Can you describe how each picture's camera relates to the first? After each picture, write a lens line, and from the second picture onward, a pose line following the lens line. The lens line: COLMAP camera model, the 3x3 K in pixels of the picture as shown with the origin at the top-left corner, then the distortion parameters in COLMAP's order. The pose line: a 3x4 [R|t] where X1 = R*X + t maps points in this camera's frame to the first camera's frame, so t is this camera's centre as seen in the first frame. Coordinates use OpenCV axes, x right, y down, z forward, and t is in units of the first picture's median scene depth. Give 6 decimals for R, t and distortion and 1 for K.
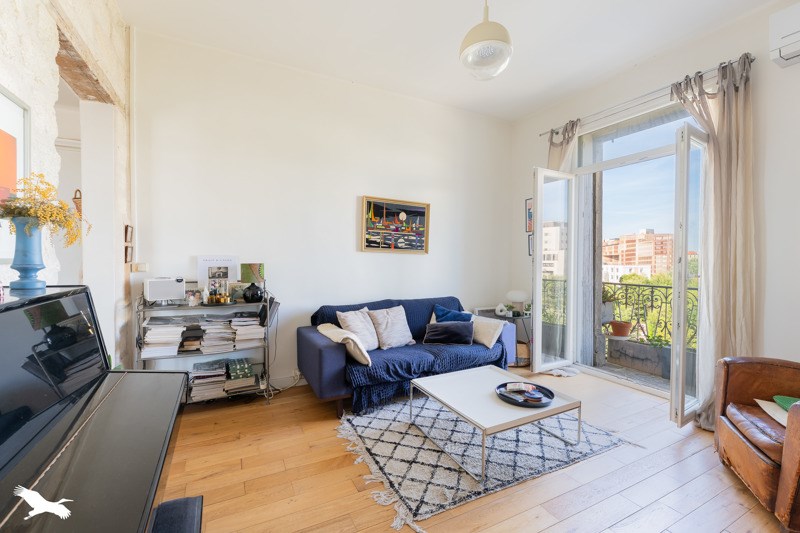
lens RADIAL K [[348.1, 0, 405.7], [0, 348.1, 260.3], [0, 0, 1]] dist [0.001195, 0.000229]
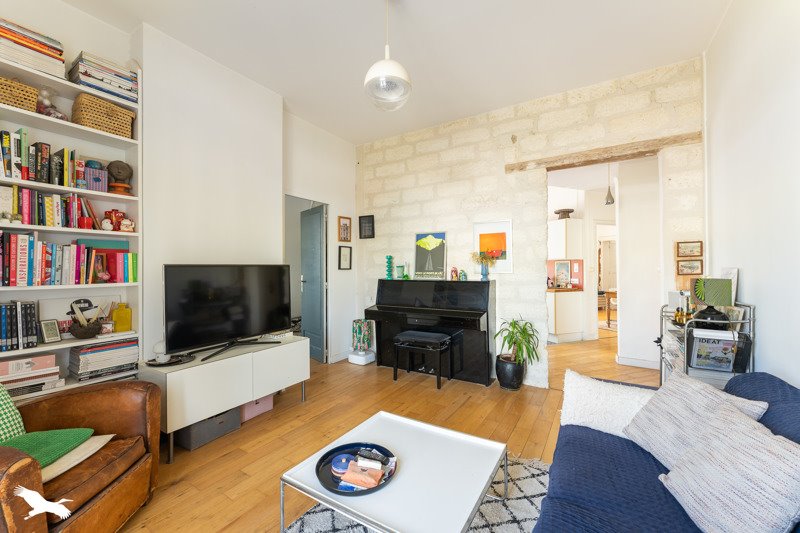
lens RADIAL K [[311.4, 0, 395.5], [0, 311.4, 268.7], [0, 0, 1]] dist [0.001905, 0.000059]
pose [[-0.869130, 0.006143, -0.494545, 0.621146], [0.002063, 0.999959, 0.008797, -0.026792], [0.494579, 0.006626, -0.869107, 1.679779]]
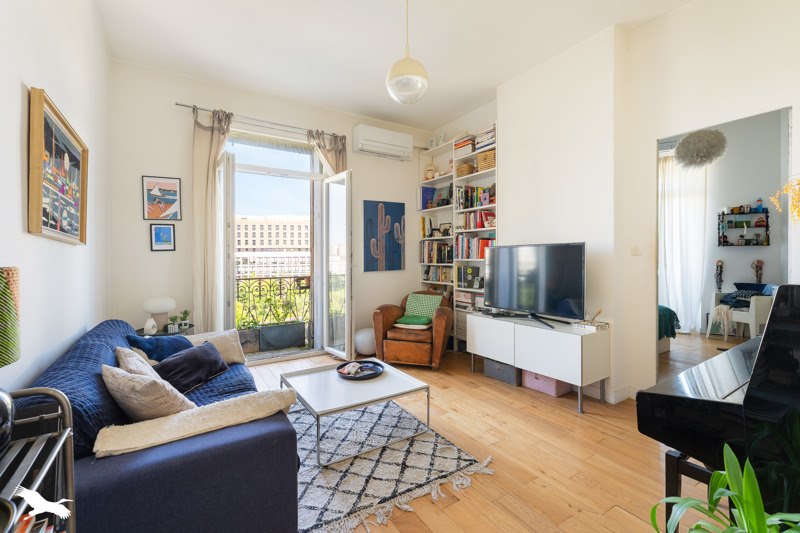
lens RADIAL K [[348.1, 0, 395.9], [0, 348.1, 261.1], [0, 0, 1]] dist [0.001195, 0.000229]
pose [[-0.093721, -0.008850, 0.995559, -0.870288], [0.015084, 0.999833, 0.010308, 0.011209], [-0.995484, 0.015983, -0.093572, 1.042267]]
